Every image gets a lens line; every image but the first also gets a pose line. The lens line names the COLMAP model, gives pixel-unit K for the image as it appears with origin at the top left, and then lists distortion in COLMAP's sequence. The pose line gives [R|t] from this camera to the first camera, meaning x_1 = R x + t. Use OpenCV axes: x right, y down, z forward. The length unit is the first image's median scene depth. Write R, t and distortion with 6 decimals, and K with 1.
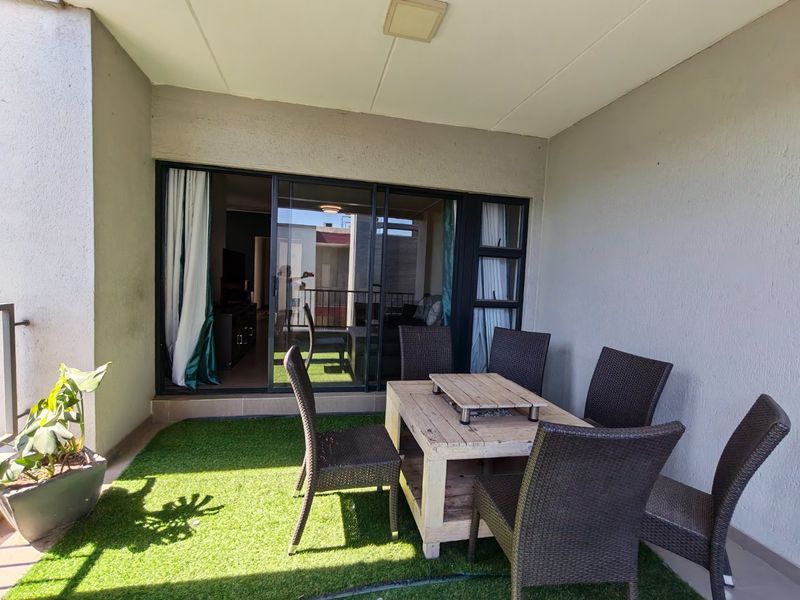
lens RADIAL K [[367.1, 0, 393.4], [0, 367.1, 303.9], [0, 0, 1]] dist [-0.001808, 0.001283]
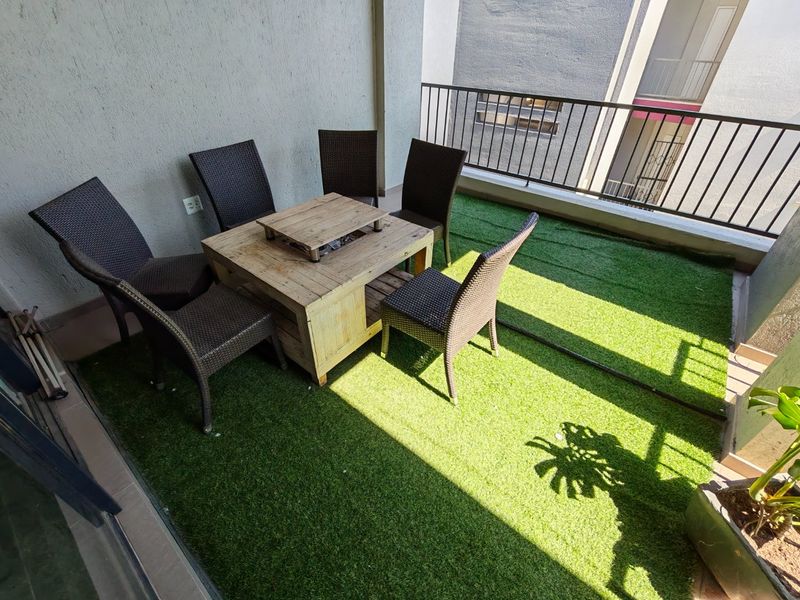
lens RADIAL K [[367.1, 0, 393.4], [0, 367.1, 303.9], [0, 0, 1]] dist [-0.001808, 0.001283]
pose [[-0.611360, -0.527018, 0.590331, -0.584649], [0.029786, 0.730124, 0.682665, -0.268583], [-0.790792, 0.434938, -0.430671, 1.422001]]
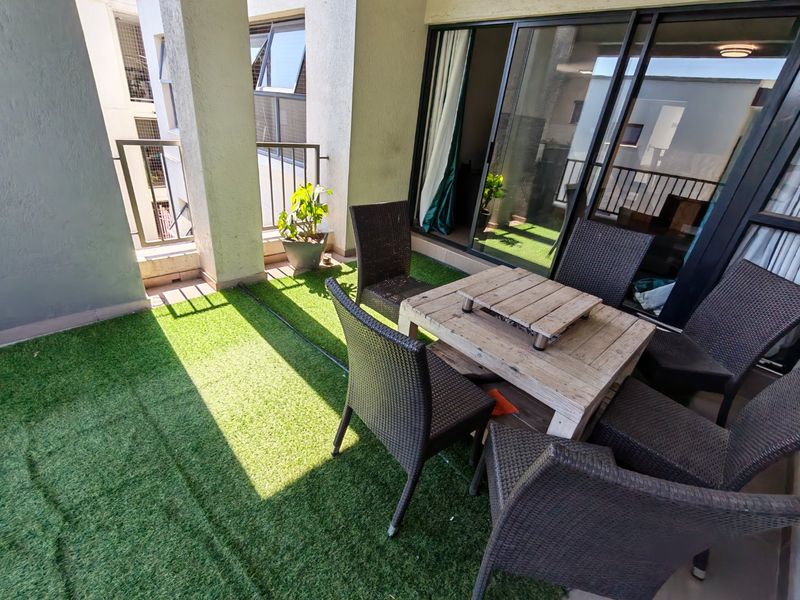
lens RADIAL K [[367.1, 0, 393.4], [0, 367.1, 303.9], [0, 0, 1]] dist [-0.001808, 0.001283]
pose [[0.521241, 0.403416, -0.752040, 0.743909], [-0.140705, 0.909782, 0.390510, -0.041677], [0.841730, -0.097734, 0.530978, 0.290192]]
